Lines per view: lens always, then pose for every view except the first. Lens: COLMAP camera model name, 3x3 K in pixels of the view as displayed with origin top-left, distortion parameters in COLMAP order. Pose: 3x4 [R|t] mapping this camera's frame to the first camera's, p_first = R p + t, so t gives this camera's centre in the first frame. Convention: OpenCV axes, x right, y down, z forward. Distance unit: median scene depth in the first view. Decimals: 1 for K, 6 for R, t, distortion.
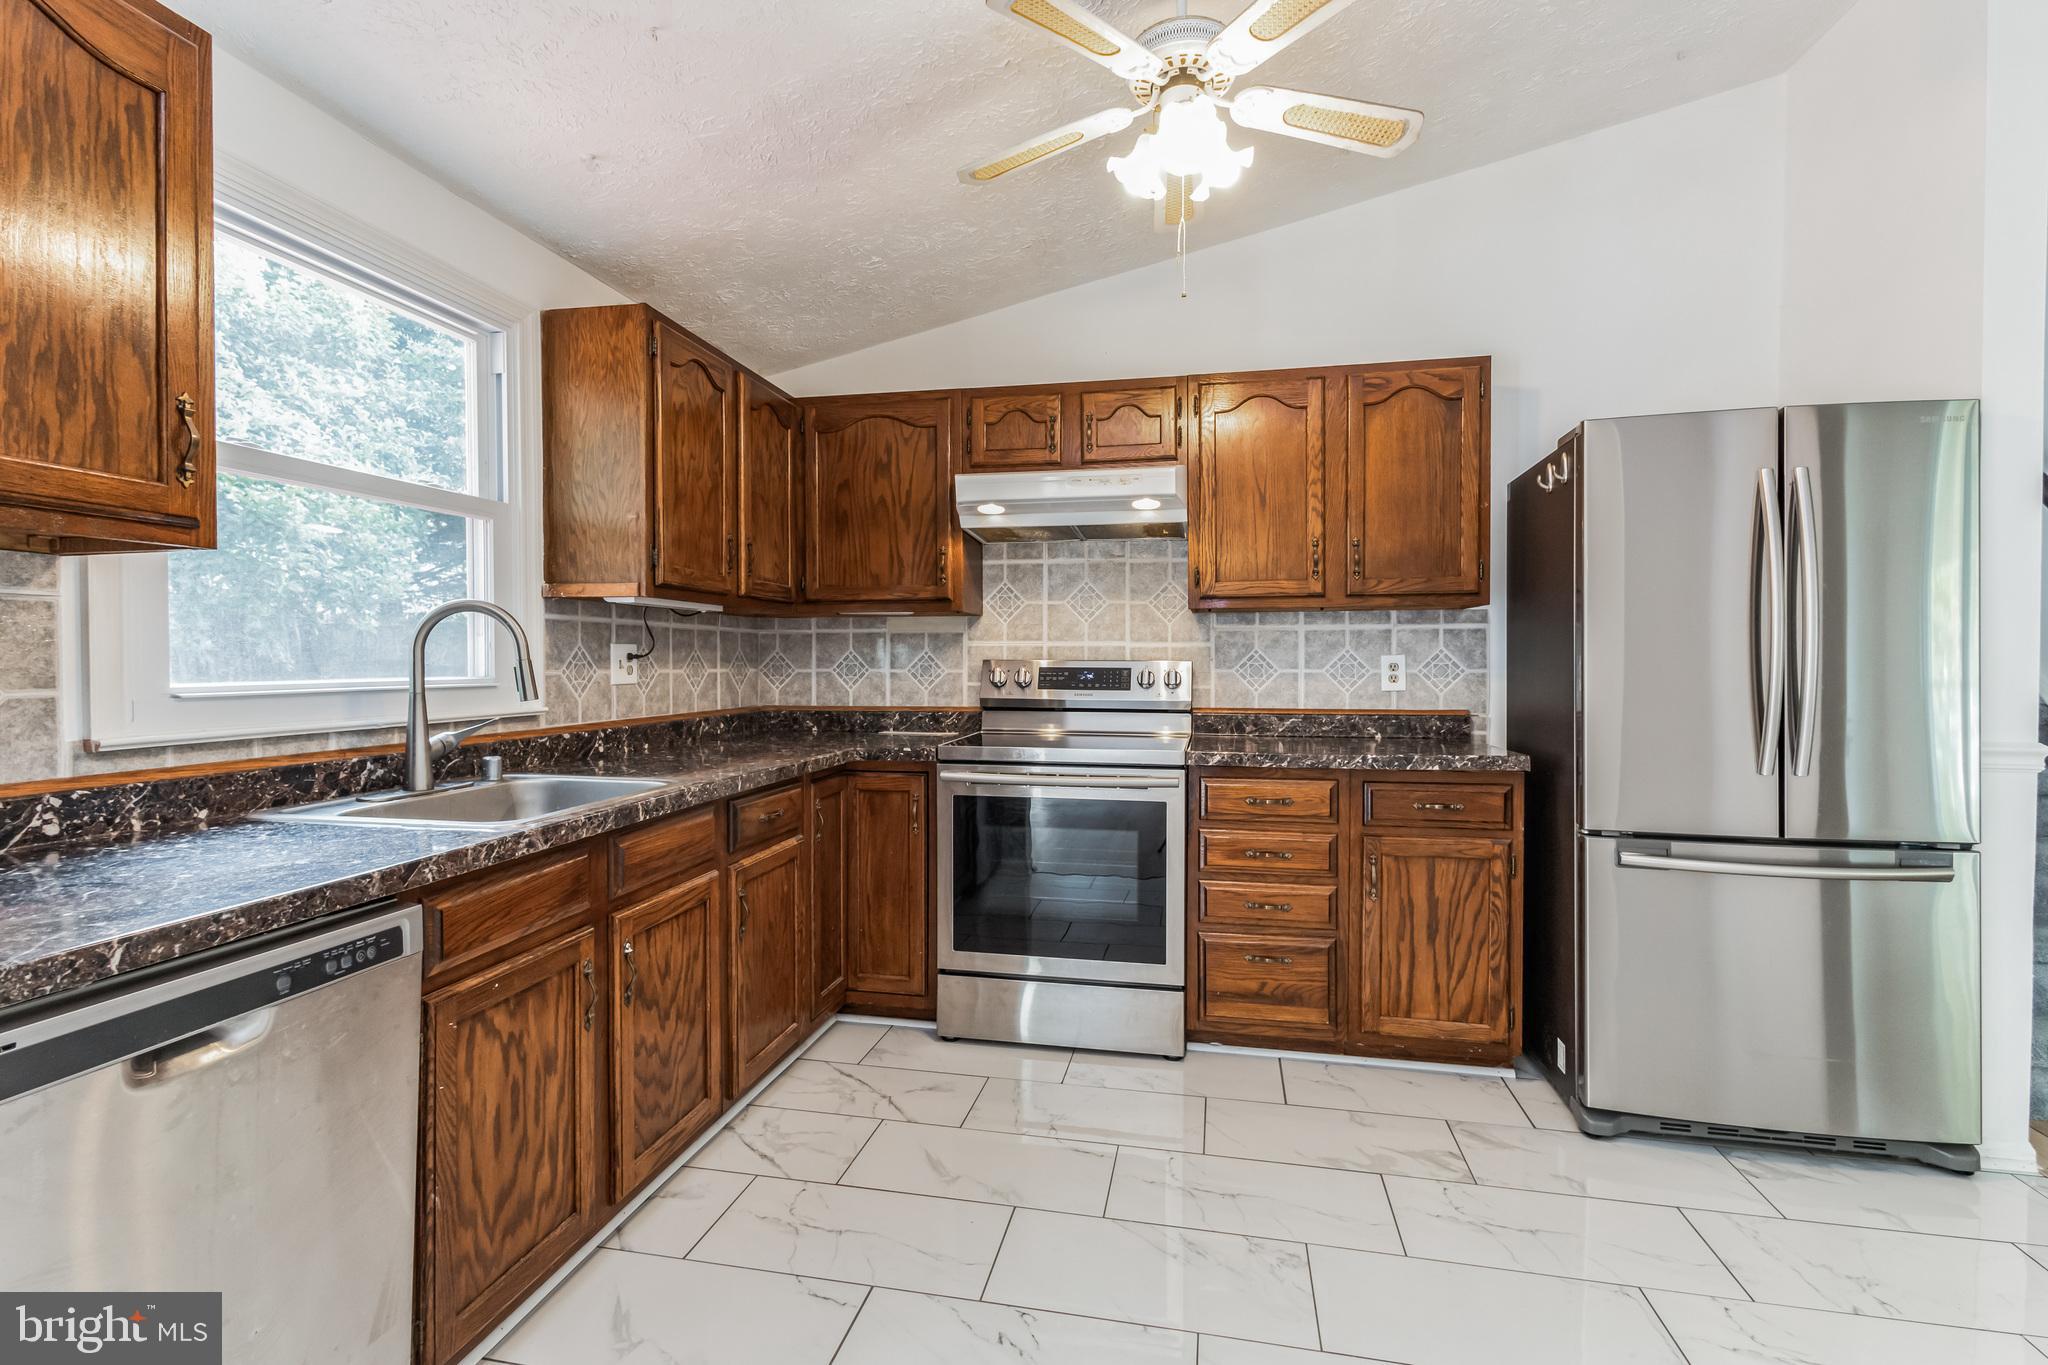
lens RADIAL K [[946.8, 0, 1023.3], [0, 946.8, 672.0], [0, 0, 1]] dist [0.011079, -0.000198]
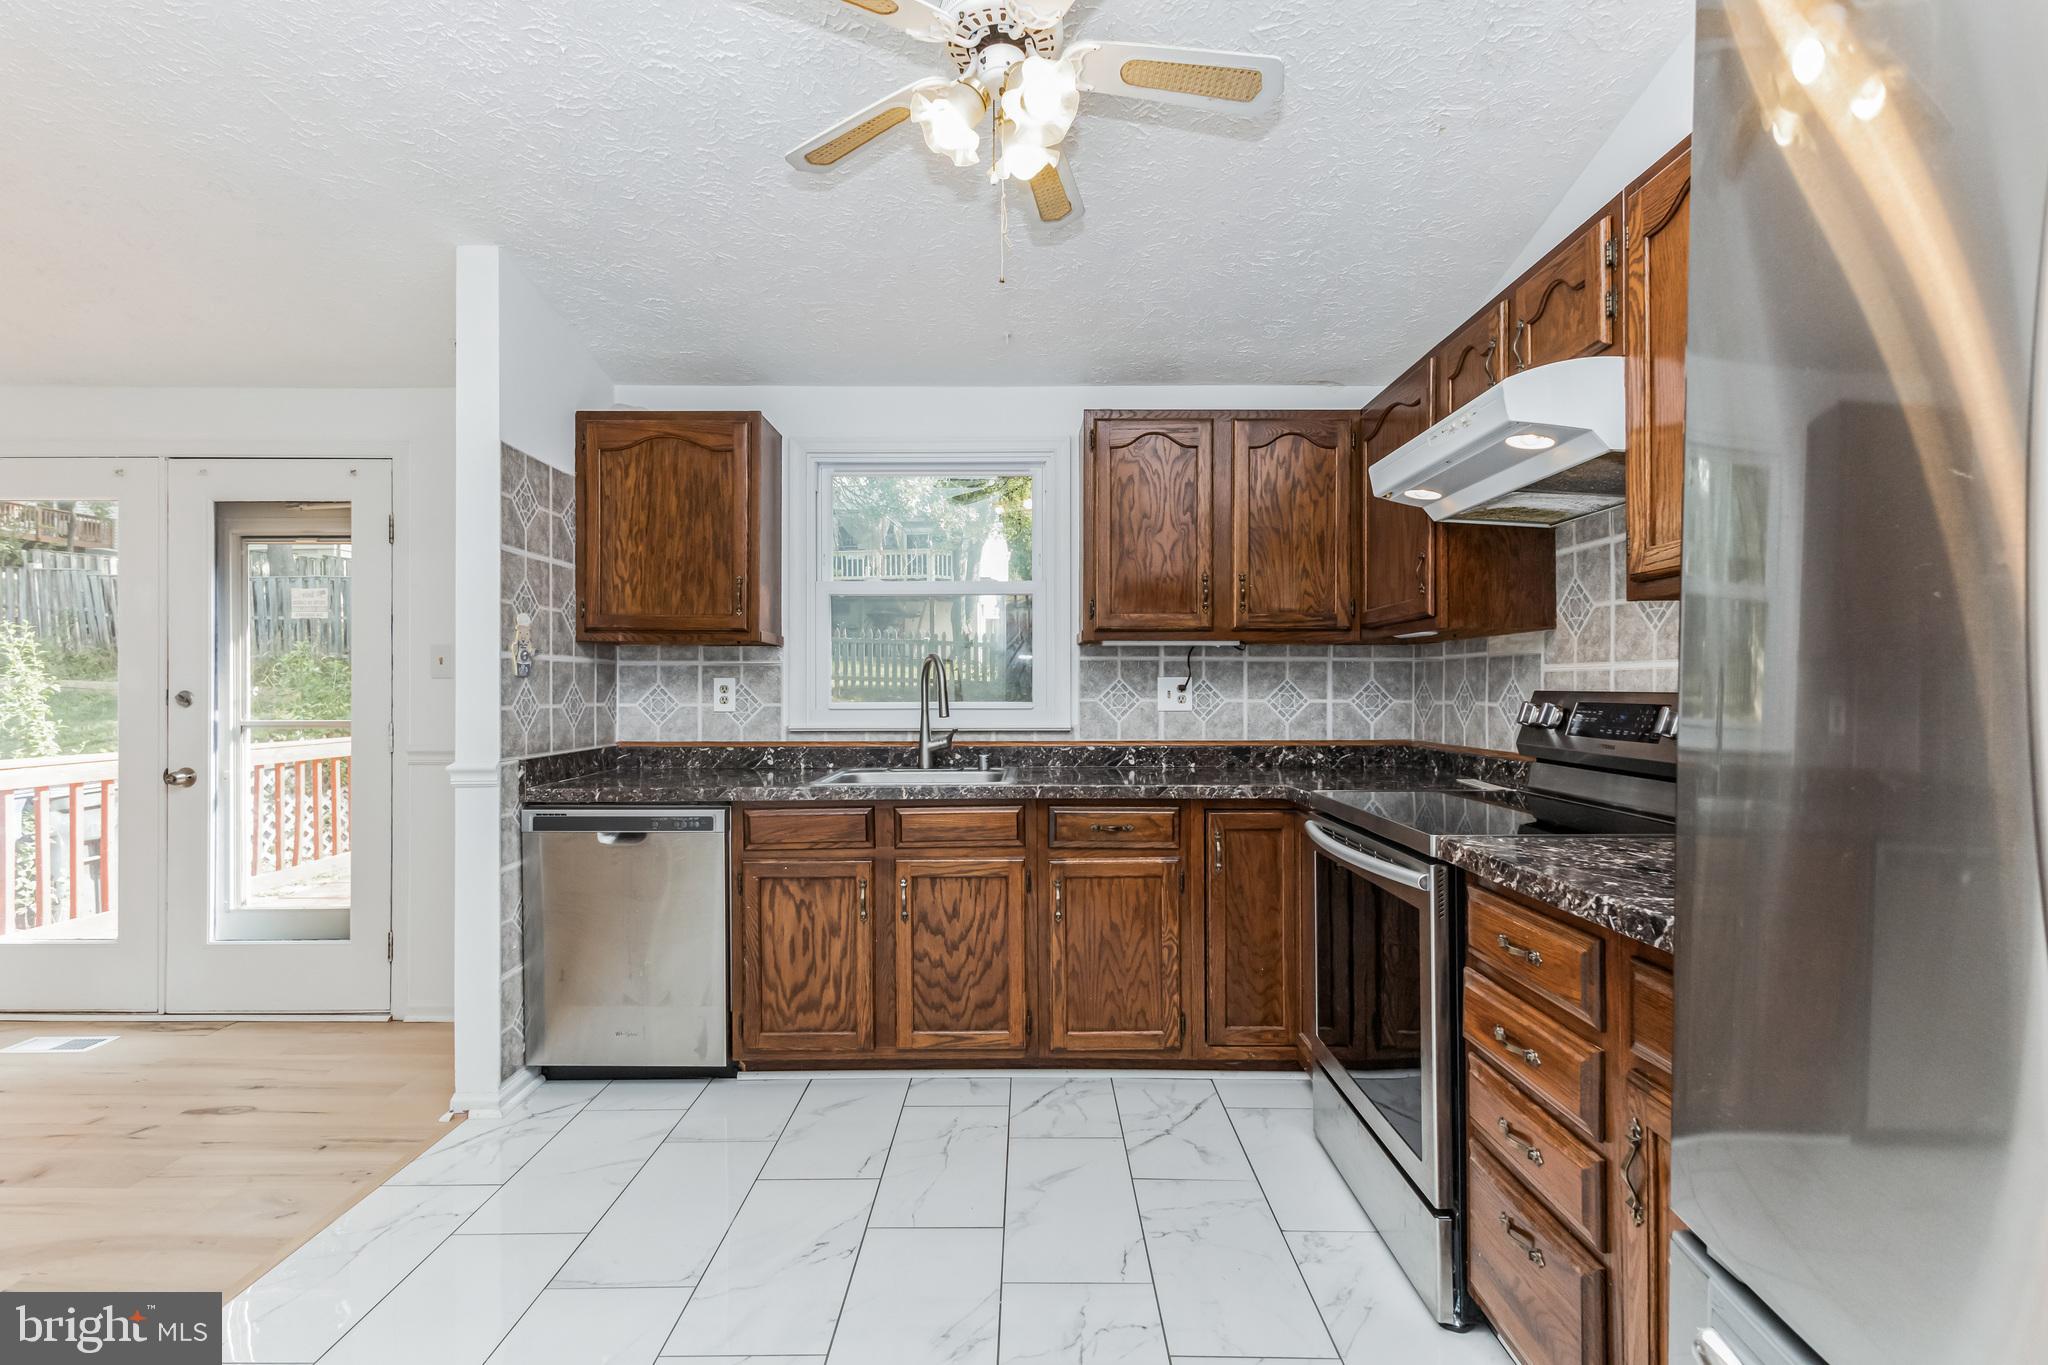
lens RADIAL K [[954.6, 0, 1023.7], [0, 954.6, 691.3], [0, 0, 1]] dist [0.011873, 0.000045]
pose [[0.193508, 0.002284, -0.981096, 0.737427], [-0.012618, 0.999920, -0.000161, -0.009502], [0.981017, 0.012411, 0.193522, 0.597257]]
